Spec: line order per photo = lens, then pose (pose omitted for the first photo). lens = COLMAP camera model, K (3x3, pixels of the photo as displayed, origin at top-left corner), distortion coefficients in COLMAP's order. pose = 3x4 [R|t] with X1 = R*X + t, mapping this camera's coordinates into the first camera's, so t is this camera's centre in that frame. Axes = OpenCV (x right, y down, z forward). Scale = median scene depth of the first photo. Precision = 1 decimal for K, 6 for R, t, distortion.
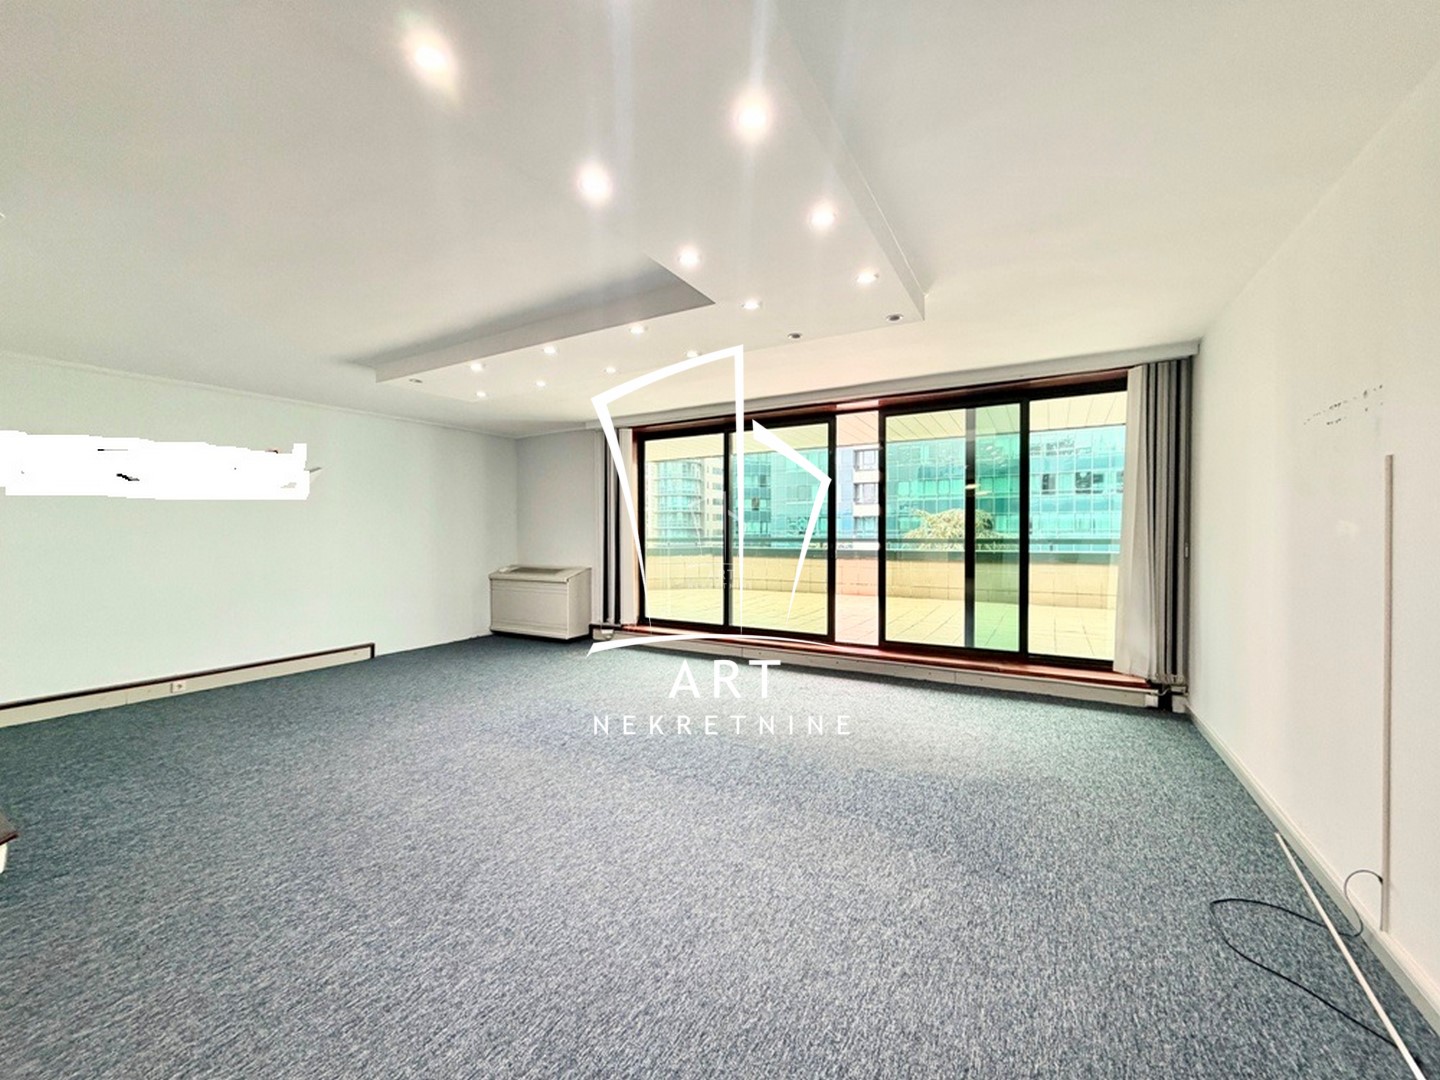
lens RADIAL K [[577.7, 0, 719.2], [0, 577.7, 538.3], [0, 0, 1]] dist [0.002217, 0.000093]
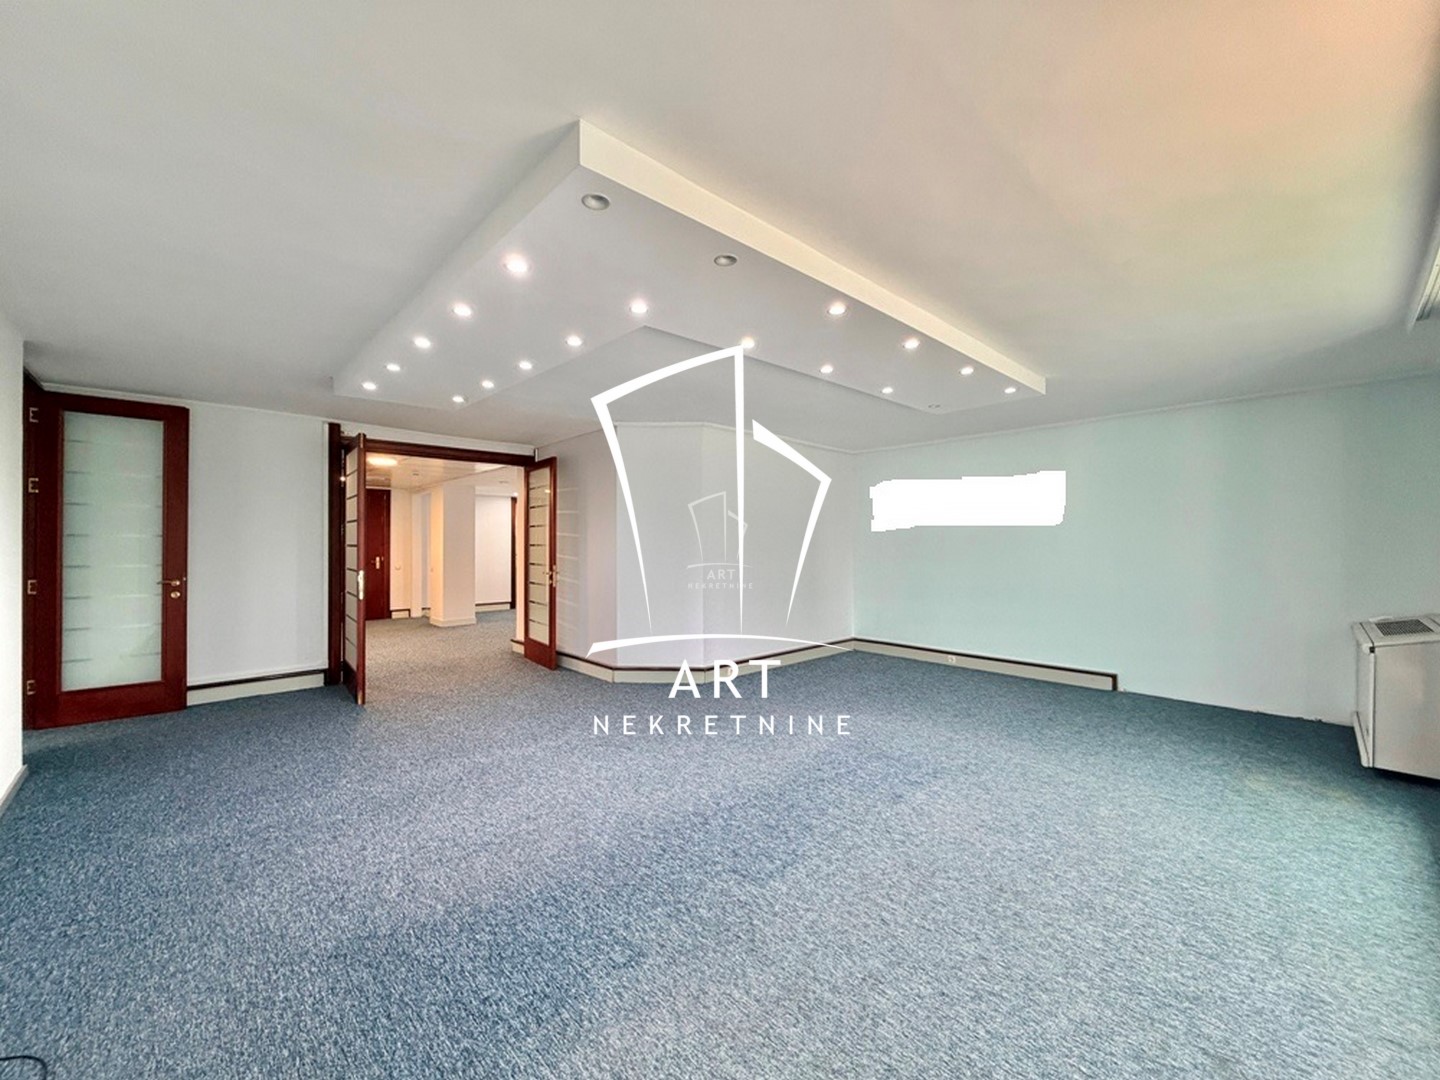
lens RADIAL K [[577.7, 0, 720.6], [0, 577.7, 541.8], [0, 0, 1]] dist [0.002217, 0.000093]
pose [[-0.295013, 0.000216, -0.955493, 0.979682], [-0.011087, 0.999932, 0.003649, -0.045544], [0.955429, 0.011670, -0.294990, 1.529468]]
